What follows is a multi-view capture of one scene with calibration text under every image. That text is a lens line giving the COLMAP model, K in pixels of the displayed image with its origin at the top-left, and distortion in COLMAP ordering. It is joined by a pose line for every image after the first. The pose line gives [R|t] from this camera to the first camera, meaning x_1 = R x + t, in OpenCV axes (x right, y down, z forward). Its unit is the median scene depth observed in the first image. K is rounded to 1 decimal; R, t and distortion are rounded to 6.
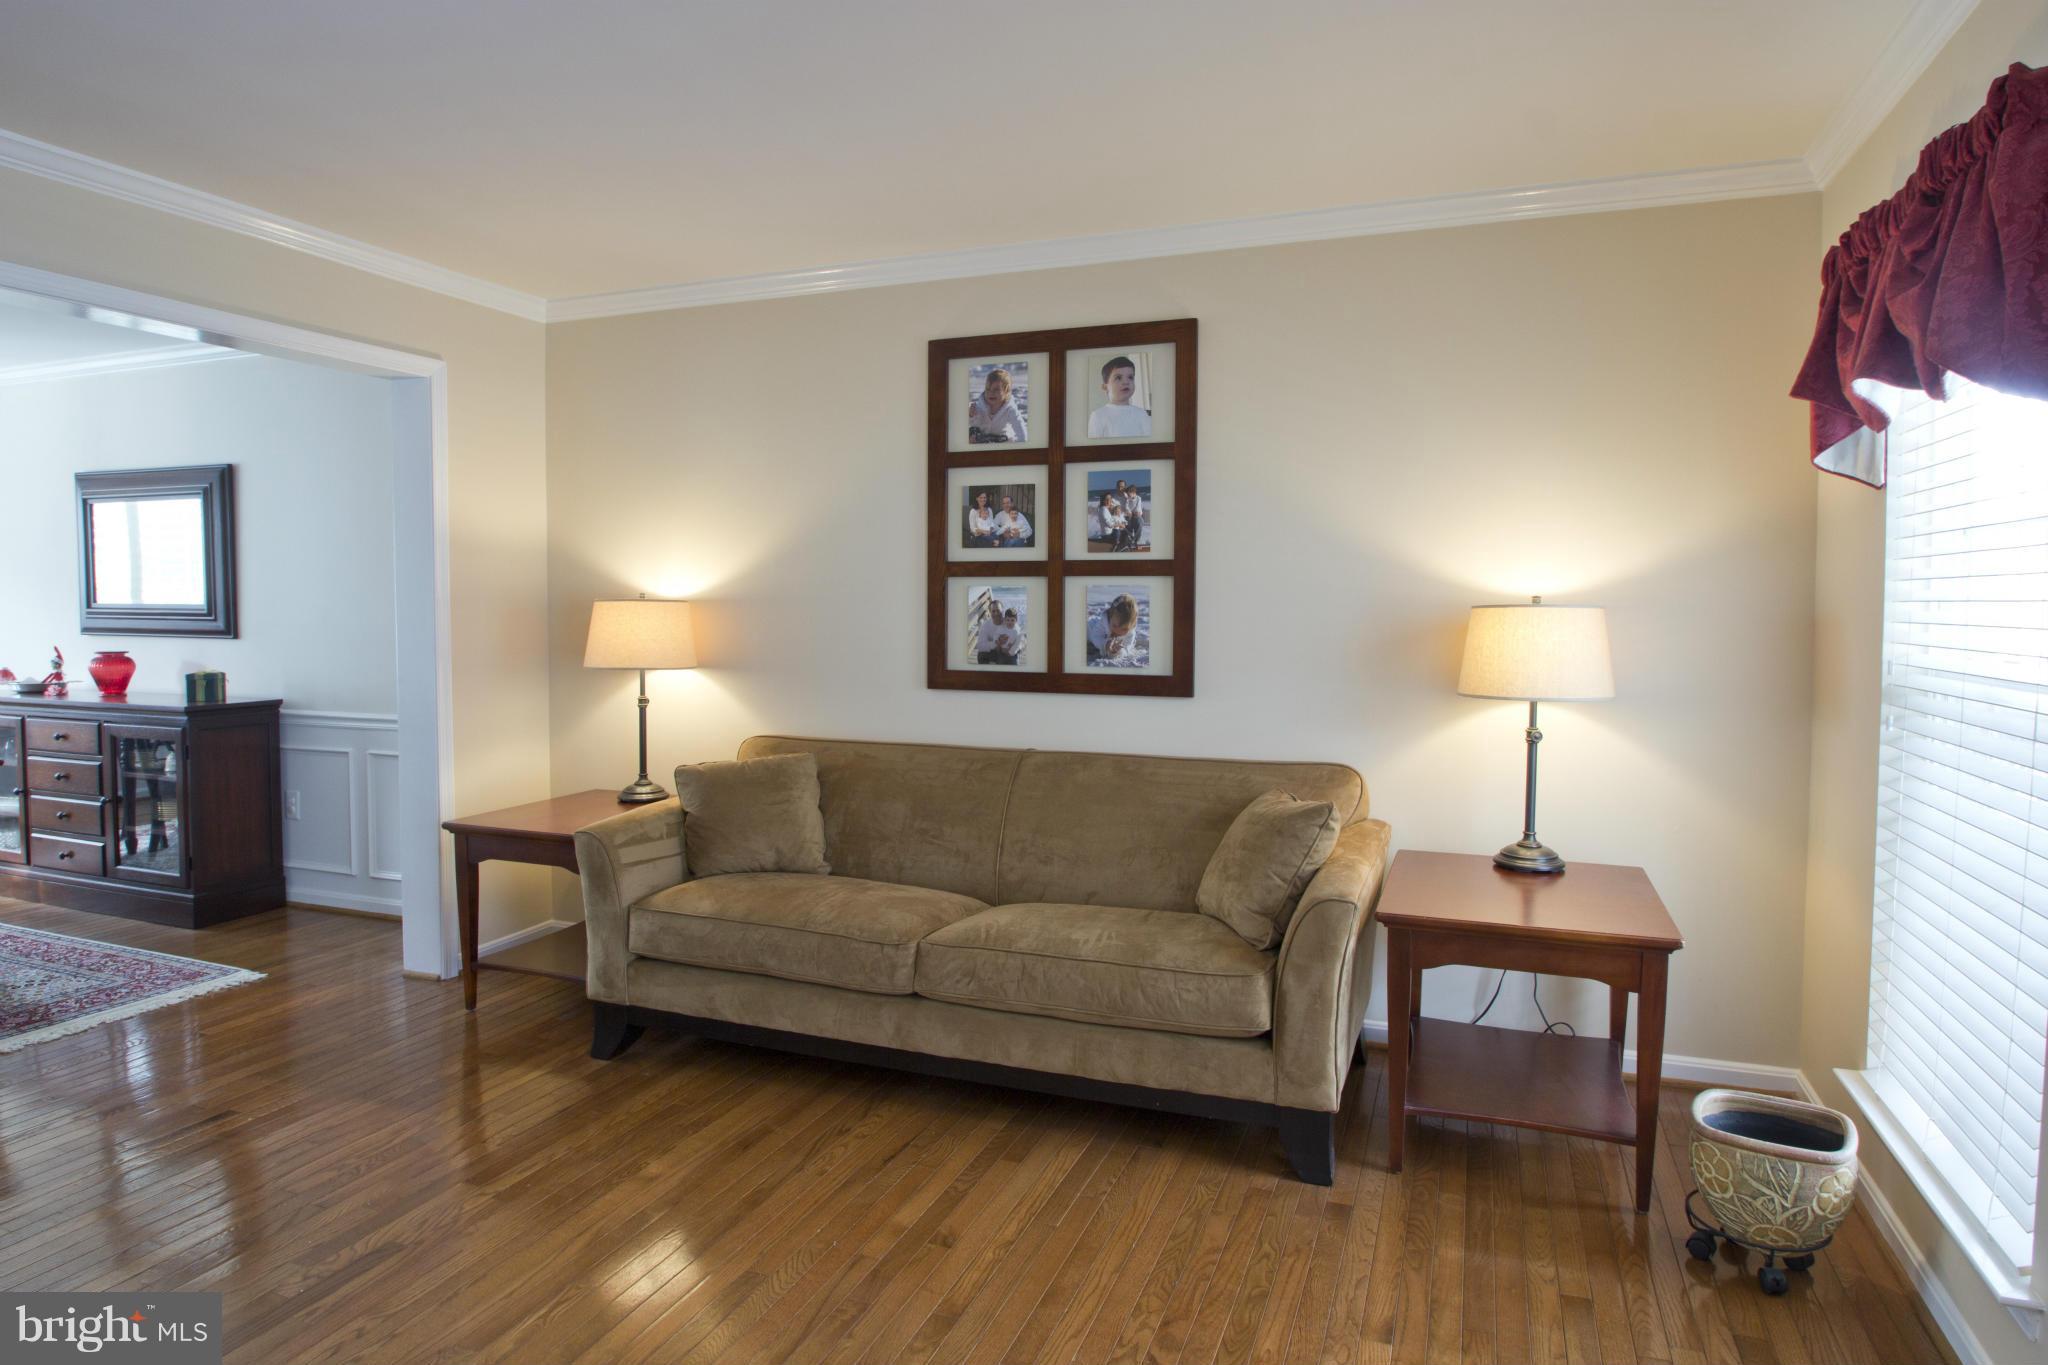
lens RADIAL K [[853.0, 0, 1024.5], [0, 853.0, 631.8], [0, 0, 1]] dist [-0.018536, -0.000149]
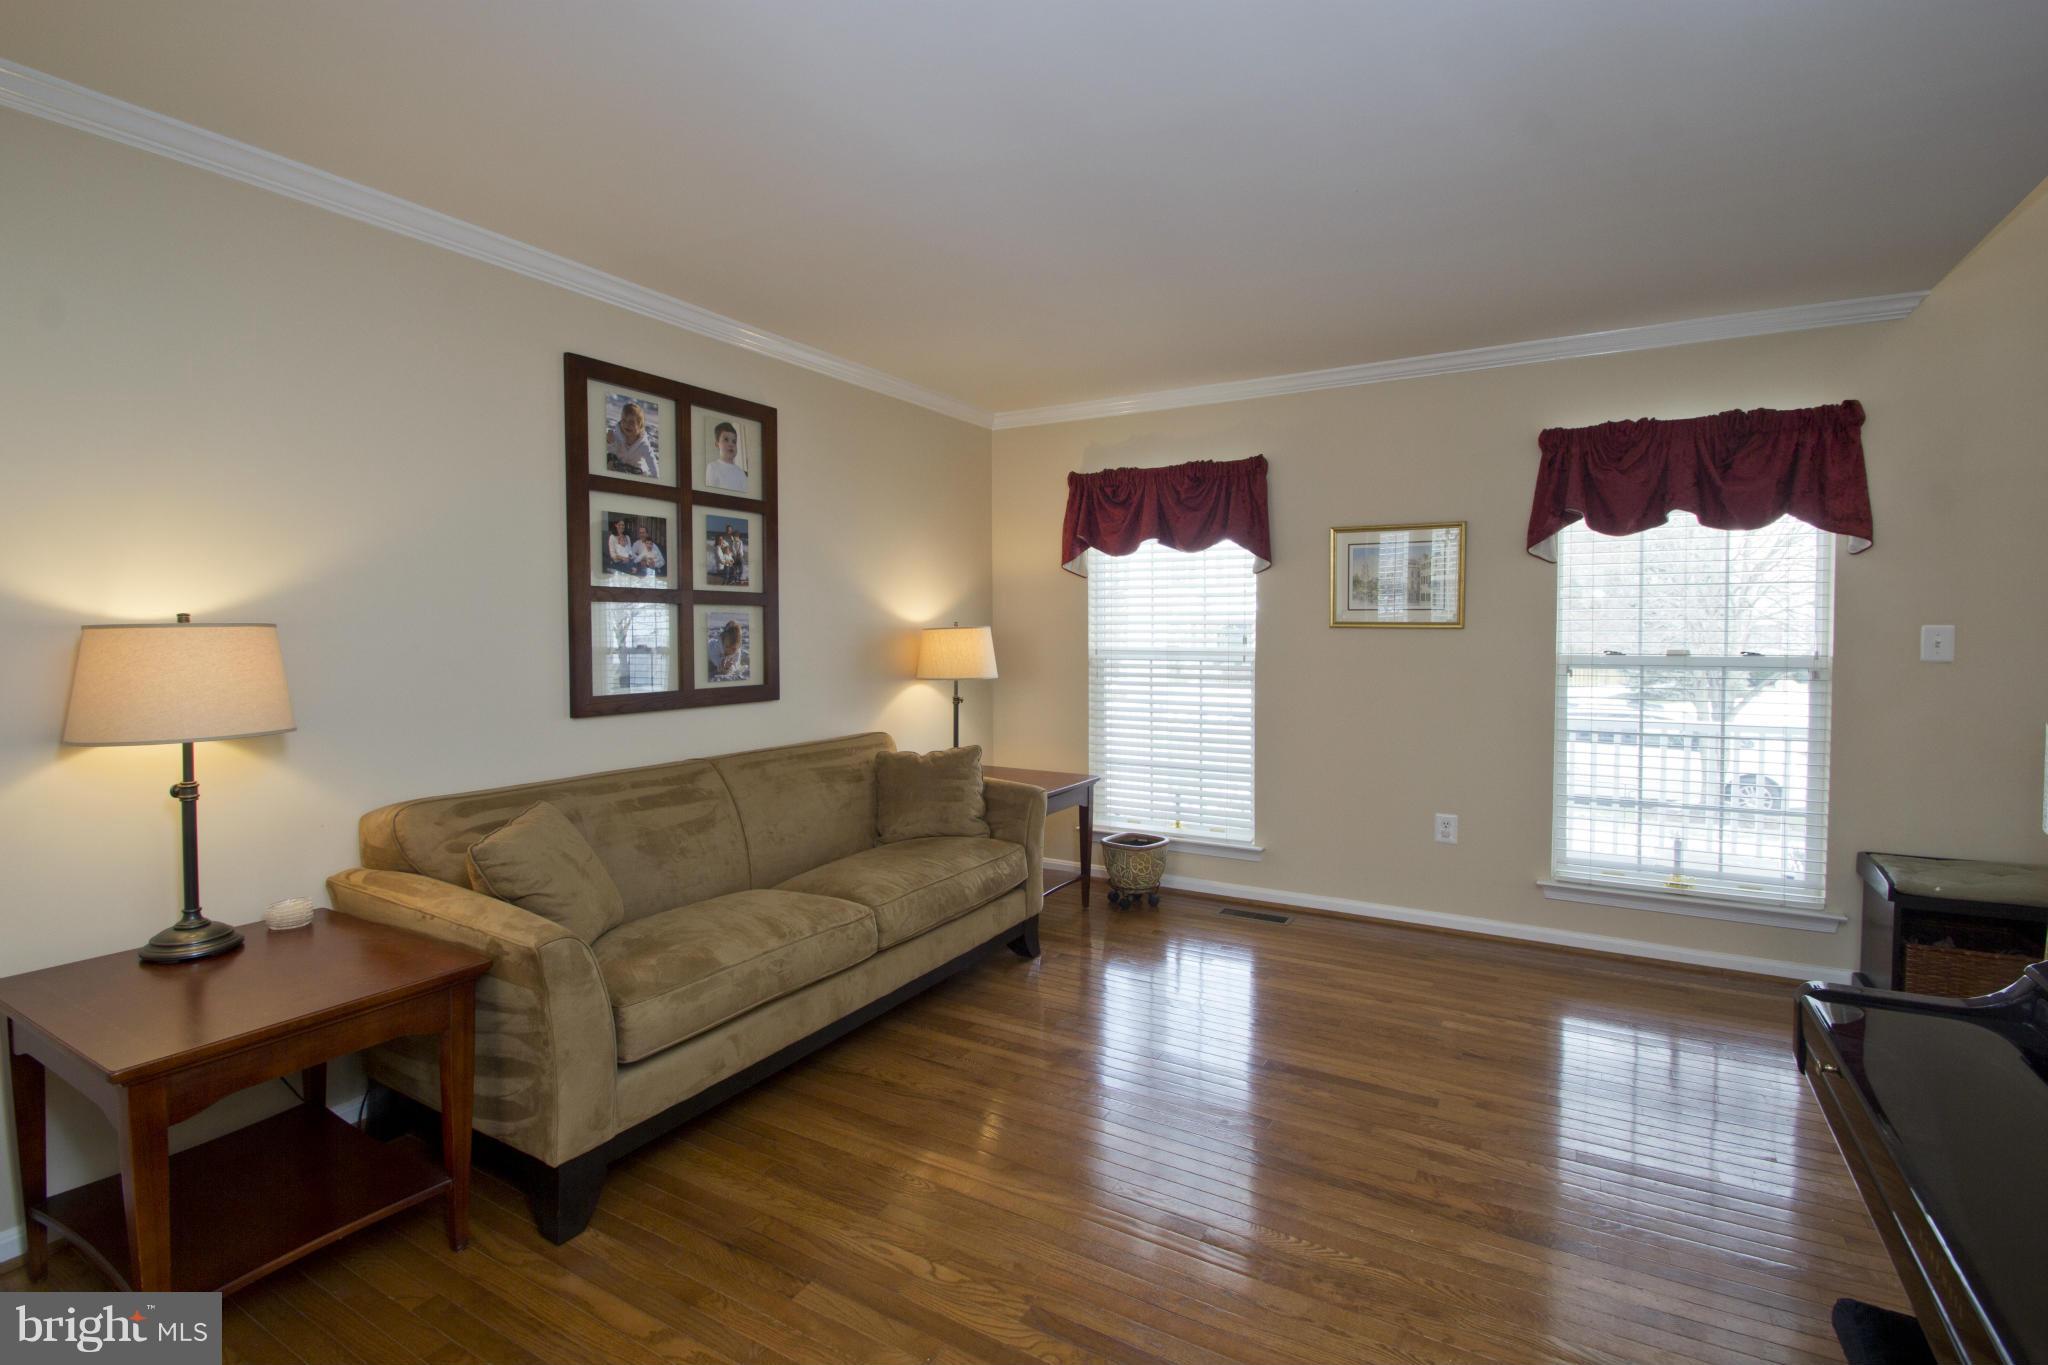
lens RADIAL K [[956.2, 0, 1020.8], [0, 956.2, 658.8], [0, 0, 1]] dist [-0.019288, -0.000340]
pose [[0.256125, -0.036672, 0.965948, -1.048411], [0.031296, 0.999071, 0.029631, -0.016203], [-0.966137, 0.022642, 0.257035, 0.251557]]
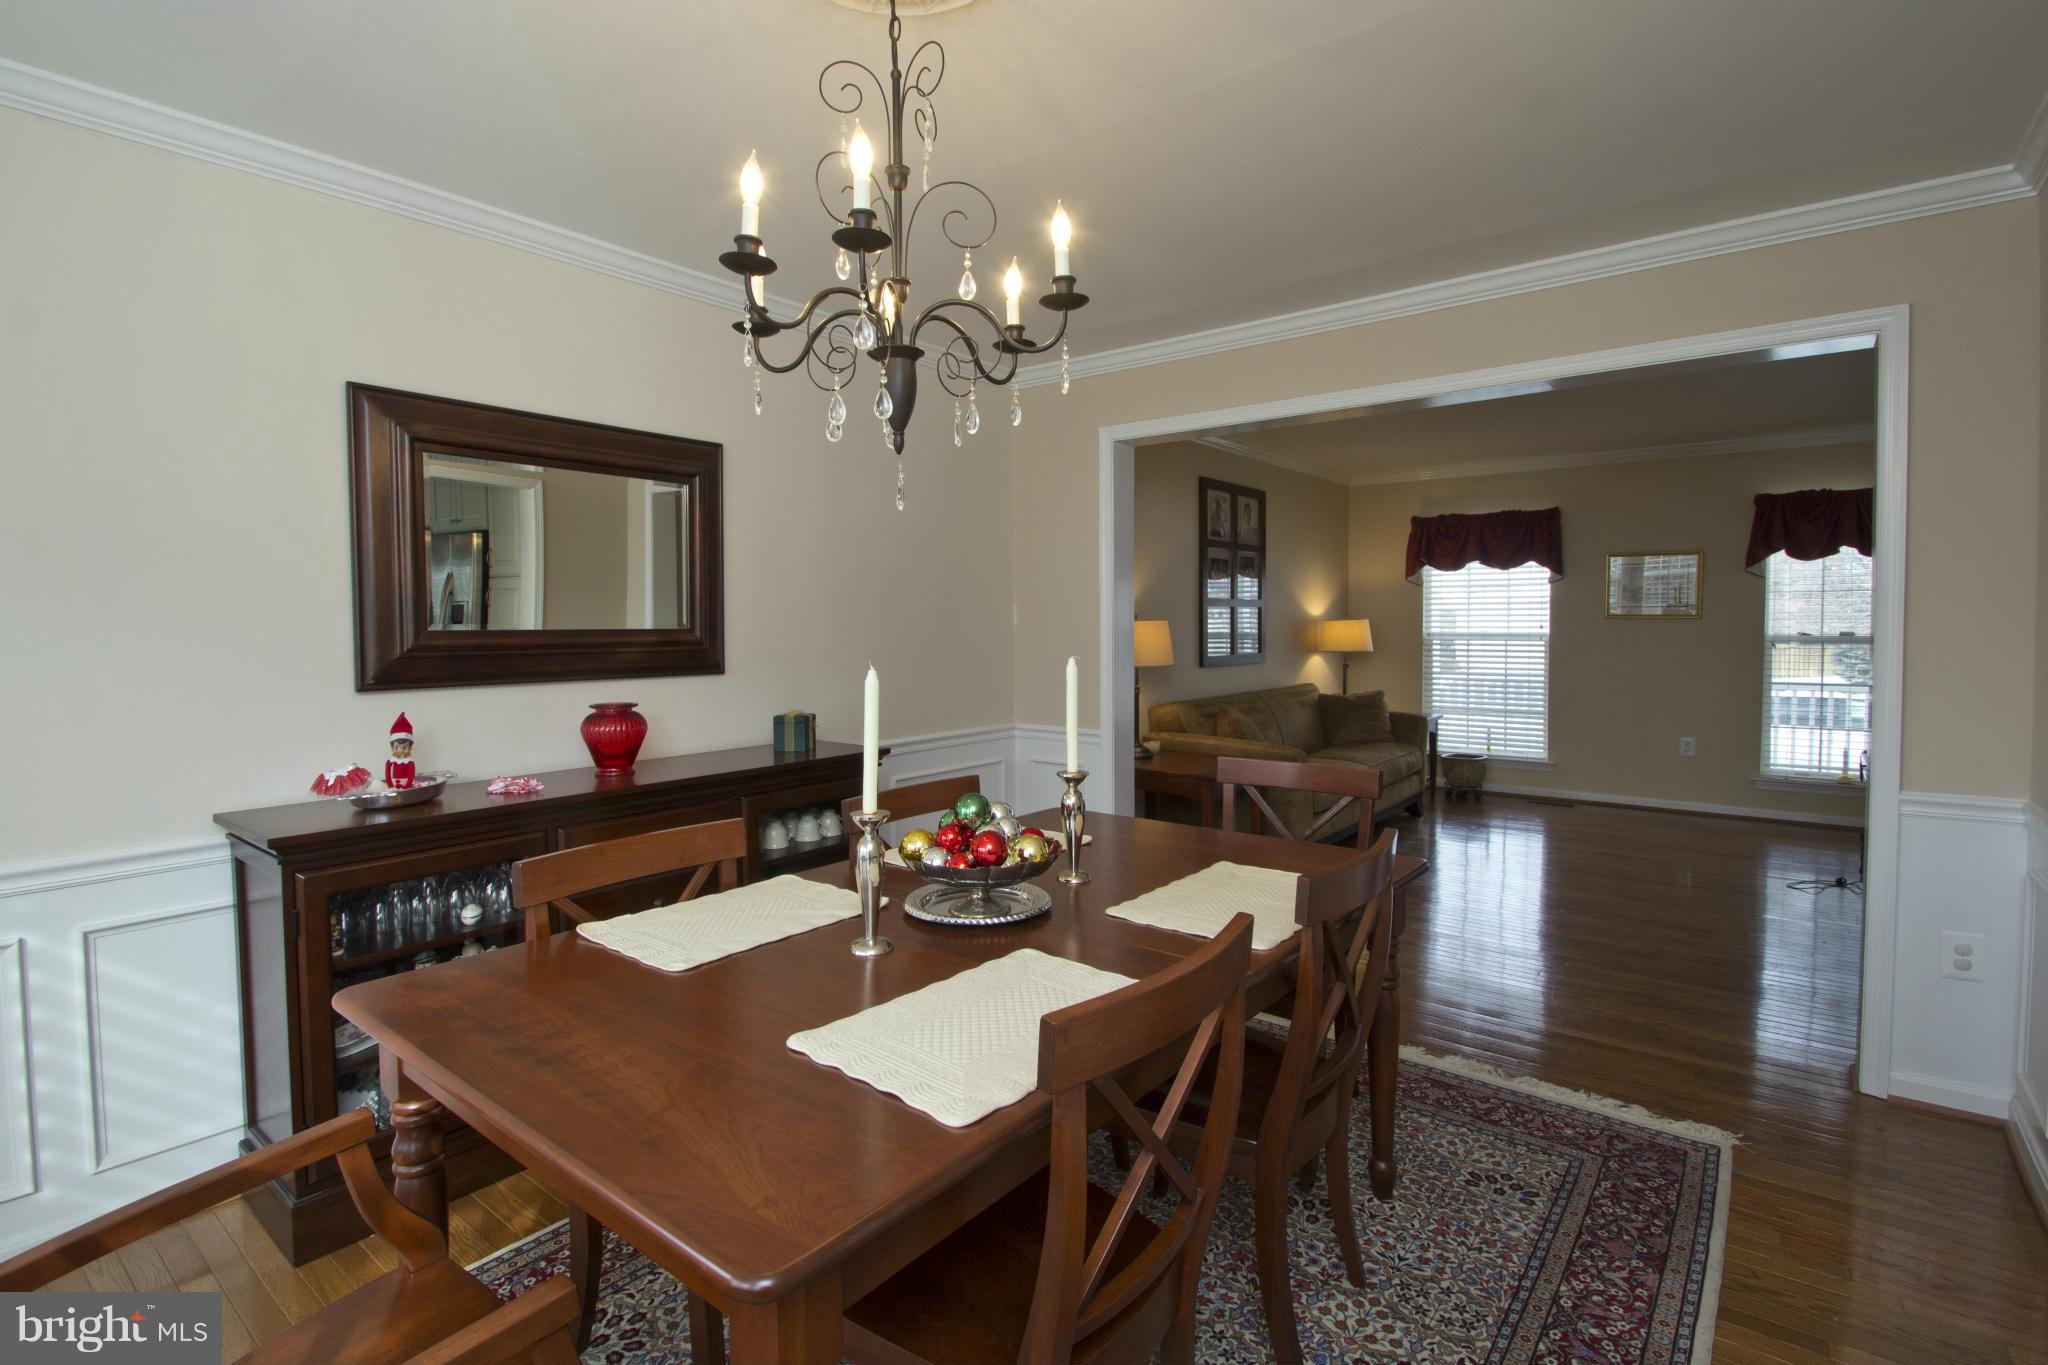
lens RADIAL K [[956.2, 0, 1020.8], [0, 956.2, 658.8], [0, 0, 1]] dist [-0.019288, -0.000340]
pose [[0.400086, -0.043814, 0.915430, -2.211093], [0.033701, 0.998884, 0.033079, -0.032667], [-0.915858, 0.017616, 0.401117, 0.556010]]
